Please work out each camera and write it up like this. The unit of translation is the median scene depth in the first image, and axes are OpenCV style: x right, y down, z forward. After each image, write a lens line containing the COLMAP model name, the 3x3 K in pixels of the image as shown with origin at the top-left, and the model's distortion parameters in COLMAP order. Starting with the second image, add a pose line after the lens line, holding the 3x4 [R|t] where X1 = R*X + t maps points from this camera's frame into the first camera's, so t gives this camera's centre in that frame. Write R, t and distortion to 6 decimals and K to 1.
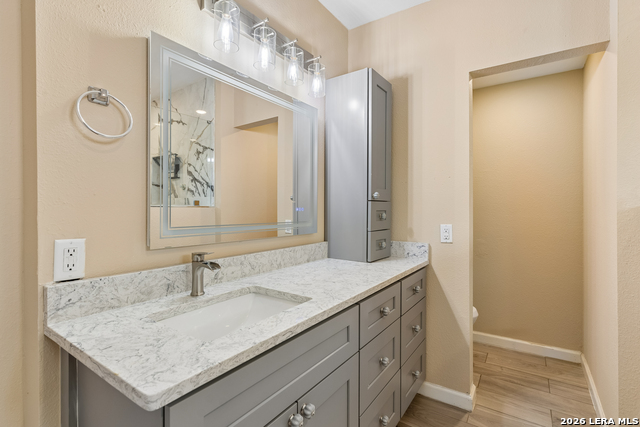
lens RADIAL K [[305.3, 0, 320.9], [0, 305.3, 215.2], [0, 0, 1]] dist [-0.003154, -0.000494]
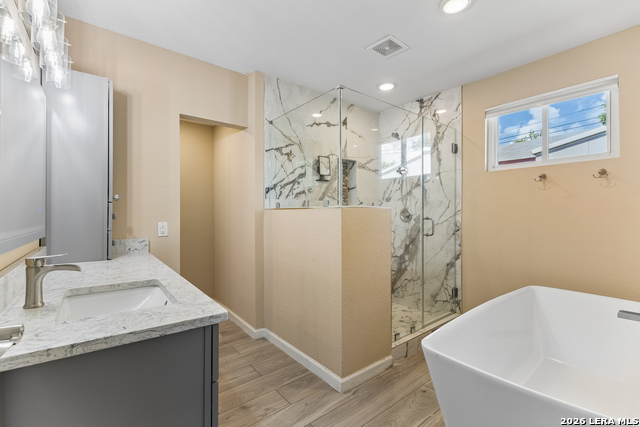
lens RADIAL K [[291.0, 0, 321.8], [0, 291.0, 213.0], [0, 0, 1]] dist [0.001867, -0.000561]
pose [[0.291915, 0.002268, 0.956442, -0.606228], [0.015911, 0.999847, -0.007227, 0.010311], [-0.956312, 0.017328, 0.291834, -0.011852]]
